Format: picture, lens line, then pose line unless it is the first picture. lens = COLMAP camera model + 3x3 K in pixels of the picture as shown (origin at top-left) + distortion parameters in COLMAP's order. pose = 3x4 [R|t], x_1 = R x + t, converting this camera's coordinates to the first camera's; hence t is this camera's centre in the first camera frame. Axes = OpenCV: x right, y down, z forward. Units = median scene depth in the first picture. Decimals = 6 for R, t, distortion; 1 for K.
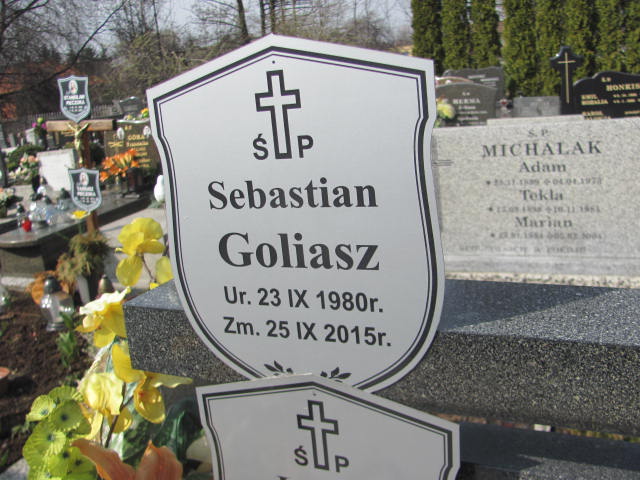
lens RADIAL K [[677.4, 0, 324.4], [0, 677.4, 240.7], [0, 0, 1]] dist [-0.141188, 0.000000]
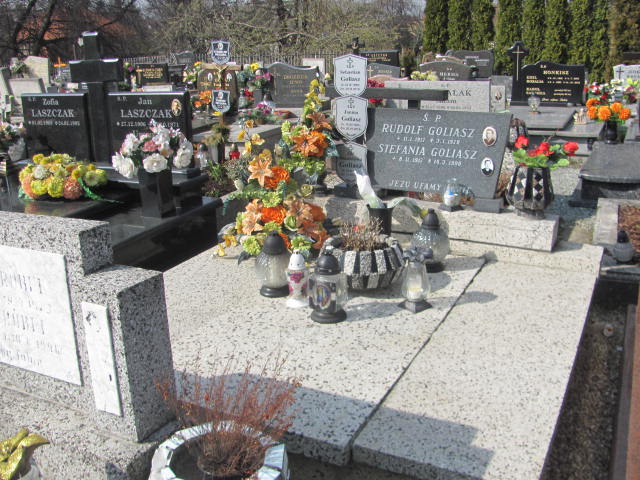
lens RADIAL K [[677.4, 0, 320.2], [0, 677.4, 238.4], [0, 0, 1]] dist [-0.141188, 0.000000]
pose [[0.996434, 0.082556, -0.017433, -0.018280], [-0.081703, 0.995640, 0.044998, 0.280516], [0.021072, -0.043413, 0.998835, -1.268439]]
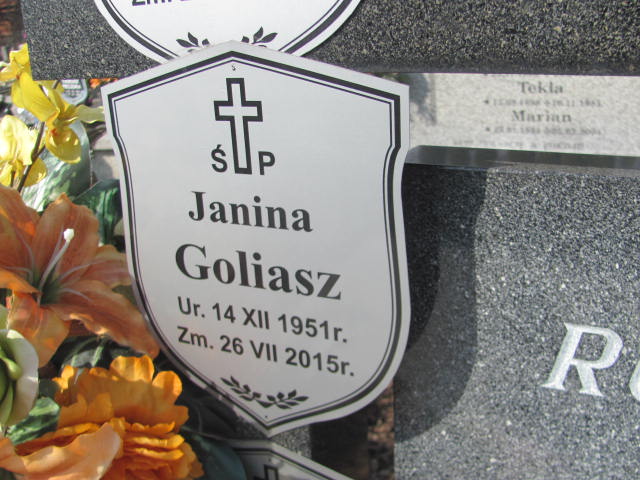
lens RADIAL K [[677.4, 0, 319.6], [0, 677.4, 243.0], [0, 0, 1]] dist [-0.141188, 0.000000]
pose [[0.999535, 0.030481, -0.001246, 0.016917], [-0.030173, 0.993806, 0.106954, 0.061569], [0.004498, -0.106866, 0.994263, 0.031601]]
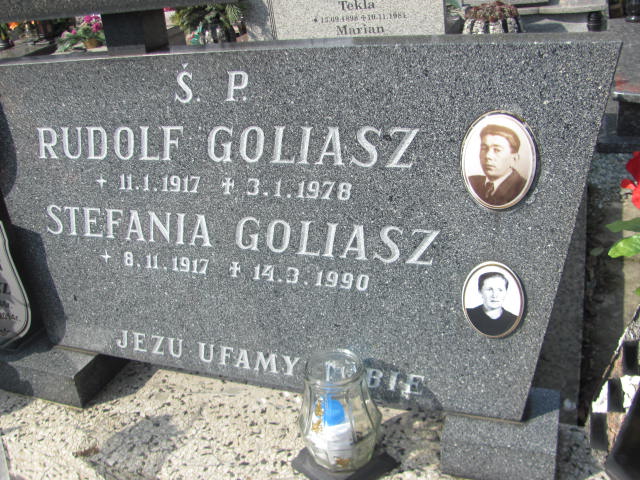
lens RADIAL K [[677.4, 0, 317.8], [0, 677.4, 241.1], [0, 0, 1]] dist [-0.141188, 0.000000]
pose [[0.998221, -0.042192, 0.042127, 0.197176], [0.032448, 0.977196, 0.209846, 0.083505], [-0.050020, -0.208106, 0.976827, -0.173604]]
